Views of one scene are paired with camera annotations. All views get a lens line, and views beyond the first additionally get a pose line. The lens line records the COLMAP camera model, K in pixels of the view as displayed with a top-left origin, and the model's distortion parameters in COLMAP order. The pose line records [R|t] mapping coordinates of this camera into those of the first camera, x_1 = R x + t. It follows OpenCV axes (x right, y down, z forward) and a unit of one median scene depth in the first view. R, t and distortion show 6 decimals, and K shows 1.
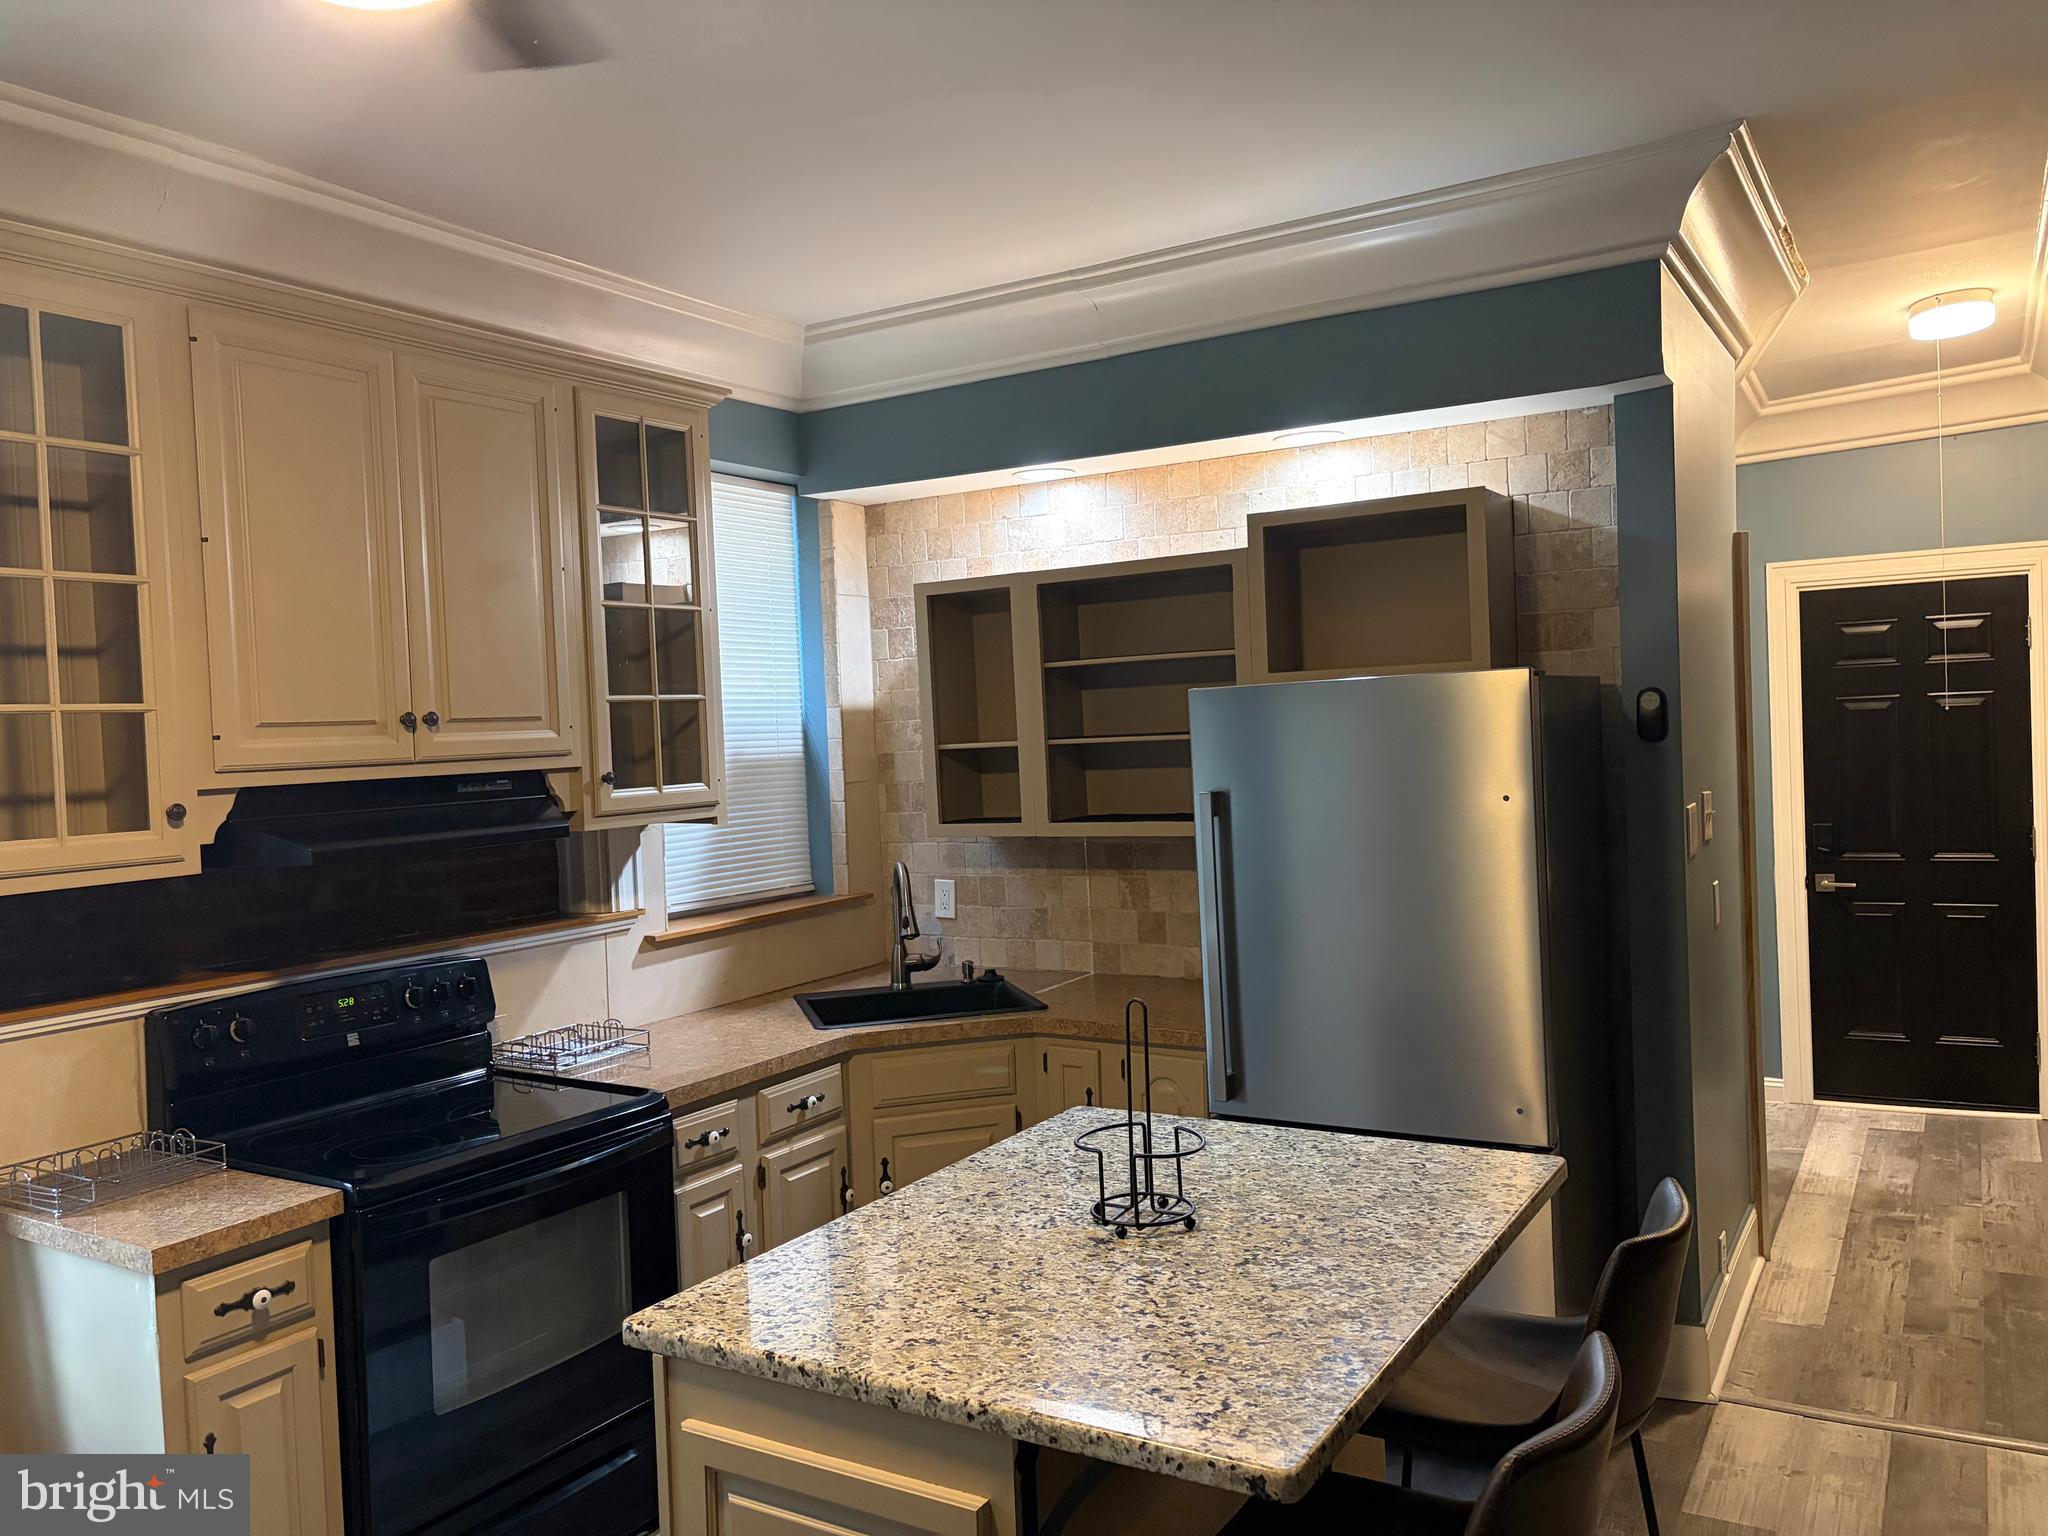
lens RADIAL K [[1557.1, 0, 1026.1], [0, 1557.1, 771.0], [0, 0, 1]] dist [0.064497, -0.073482]
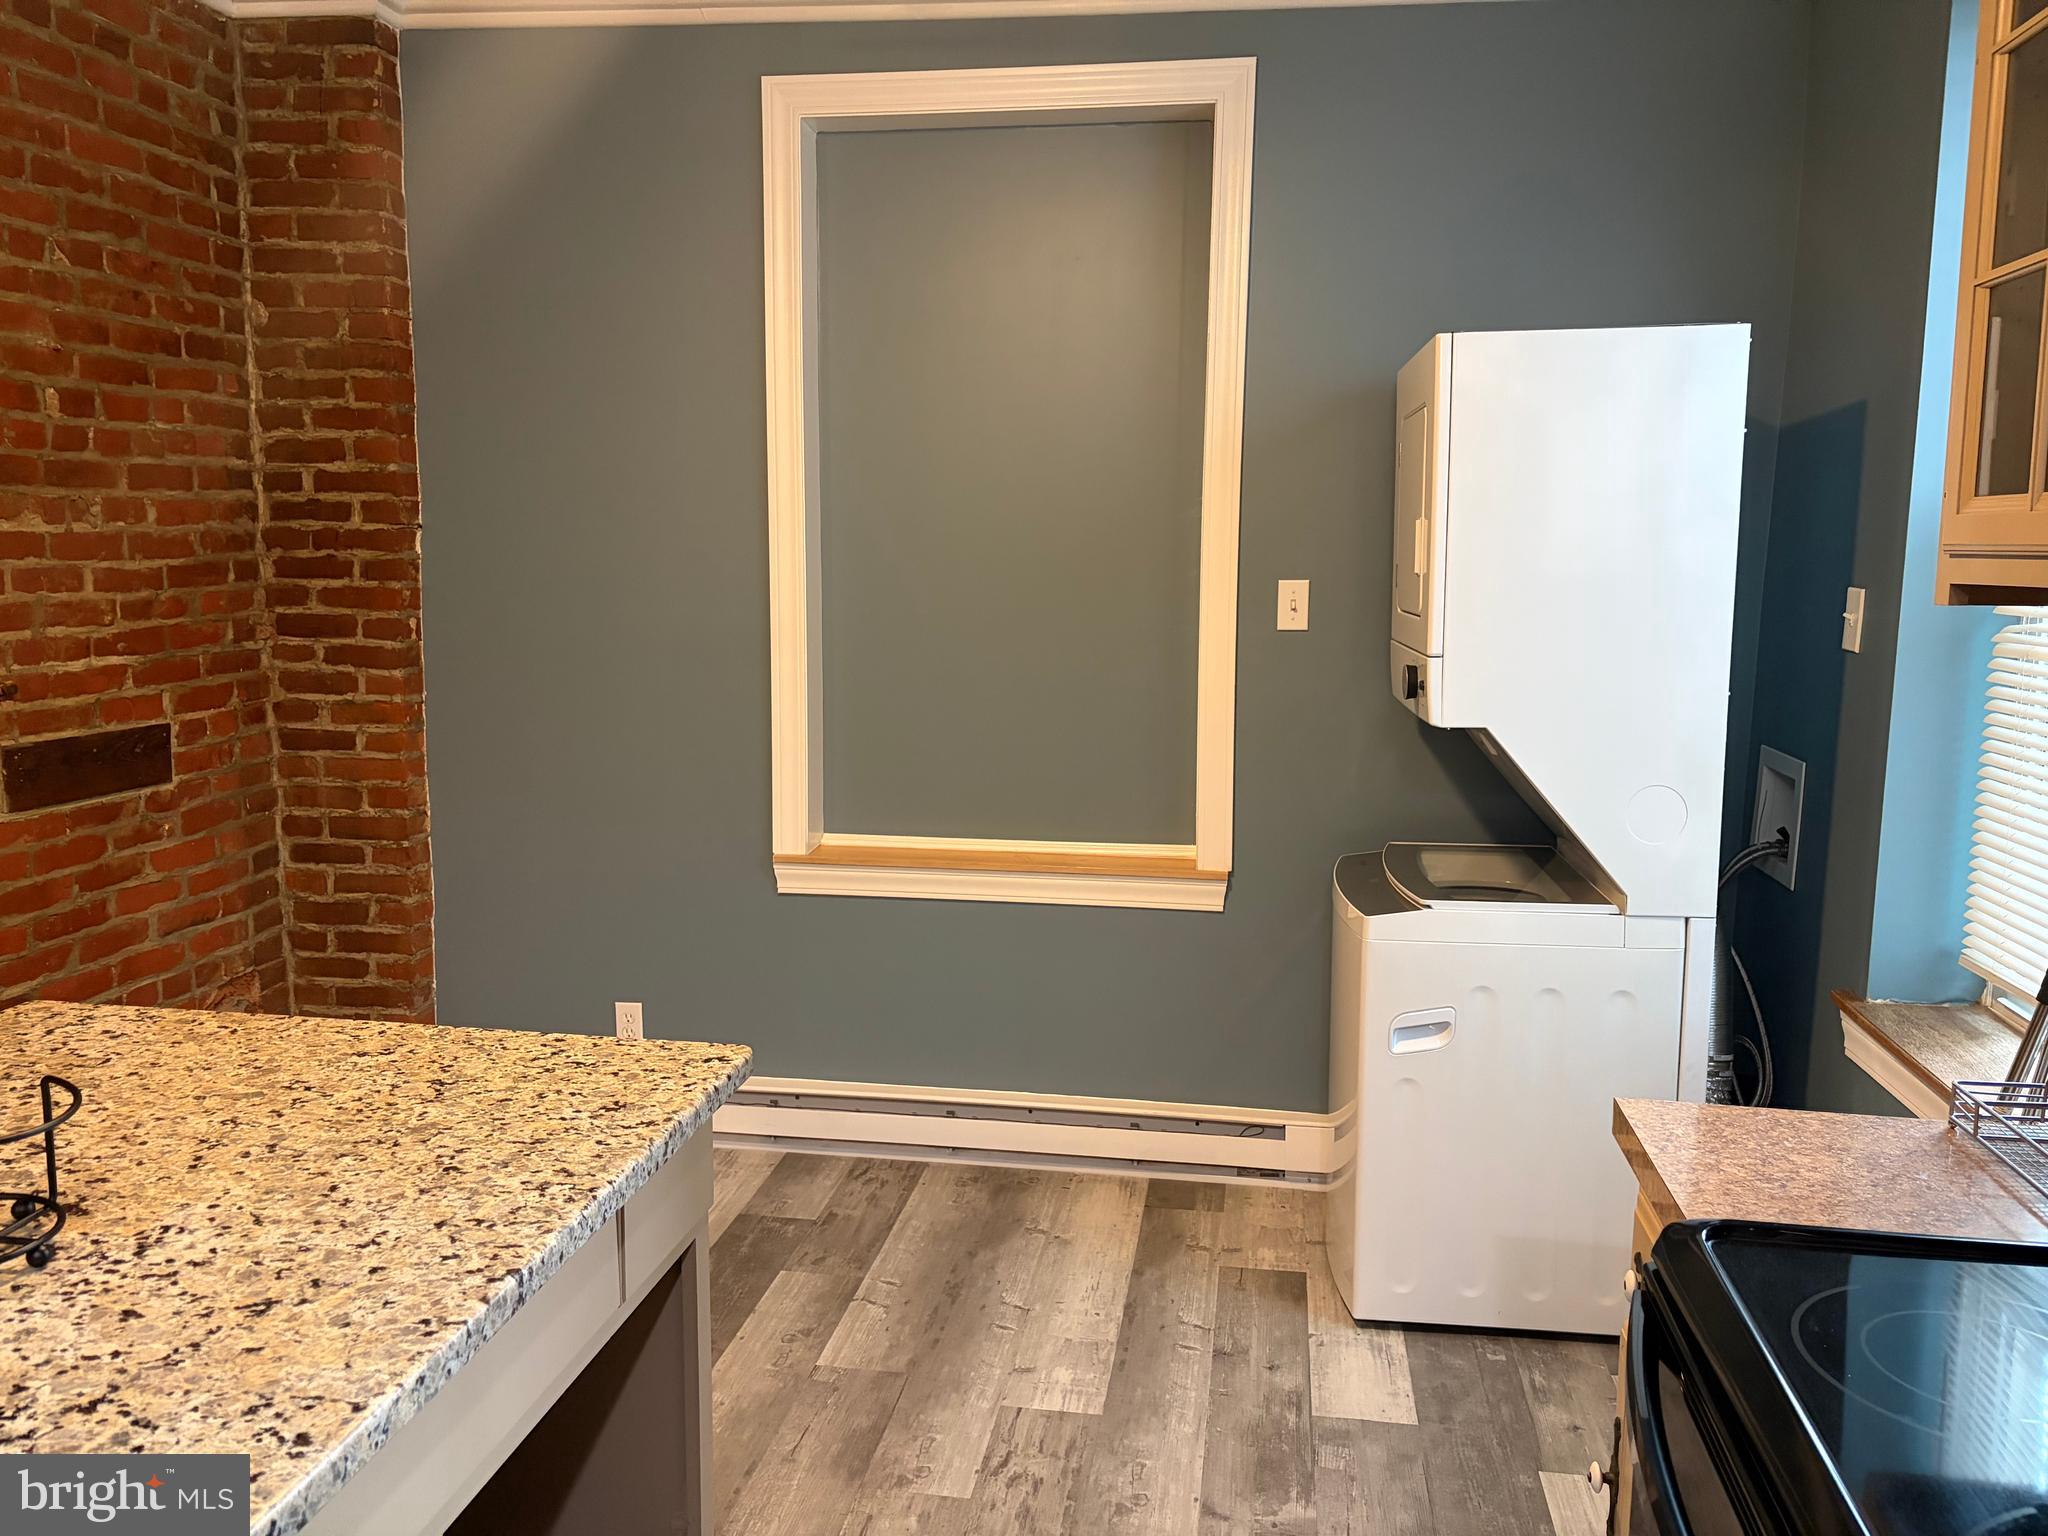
lens RADIAL K [[1557.1, 0, 1012.6], [0, 1557.1, 771.0], [0, 0, 1]] dist [0.064497, -0.073482]
pose [[-0.931235, 0.084721, -0.354435, -0.062737], [0.018846, 0.982496, 0.185330, 0.025765], [0.363932, 0.165906, -0.916531, 1.196862]]
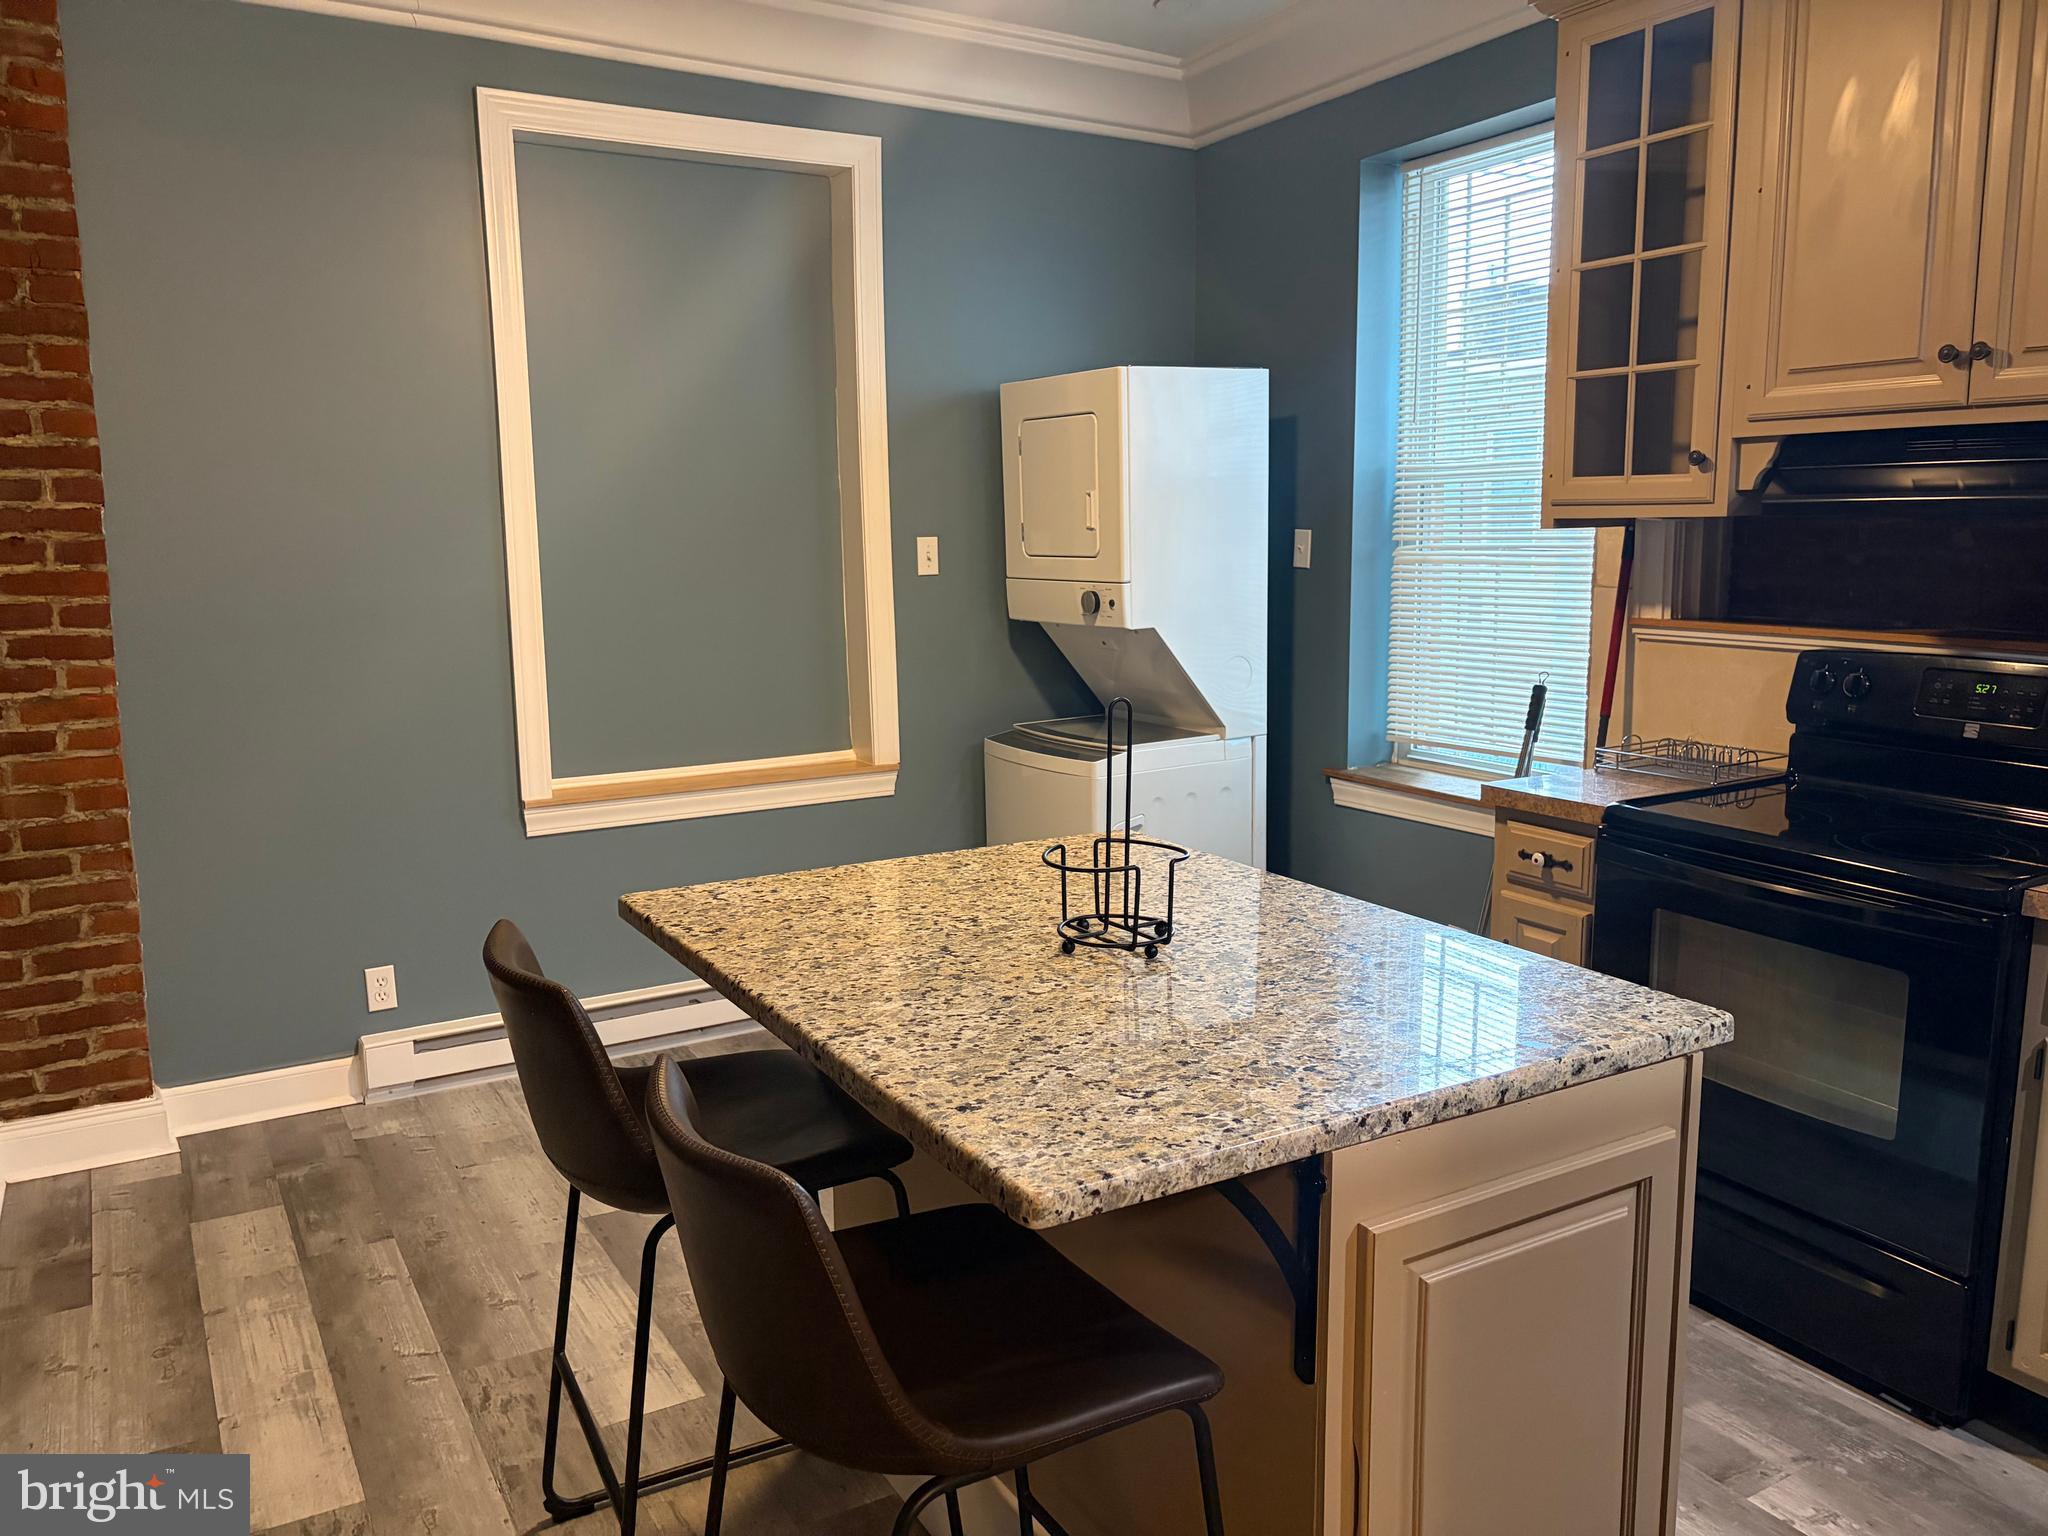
lens RADIAL K [[1557.1, 0, 1023.8], [0, 1557.1, 787.9], [0, 0, 1]] dist [0.064497, -0.073482]
pose [[-0.478194, 0.198390, -0.855554, 0.630762], [0.003874, 0.974620, 0.223834, 0.002219], [0.878246, 0.103721, -0.466826, 1.020943]]
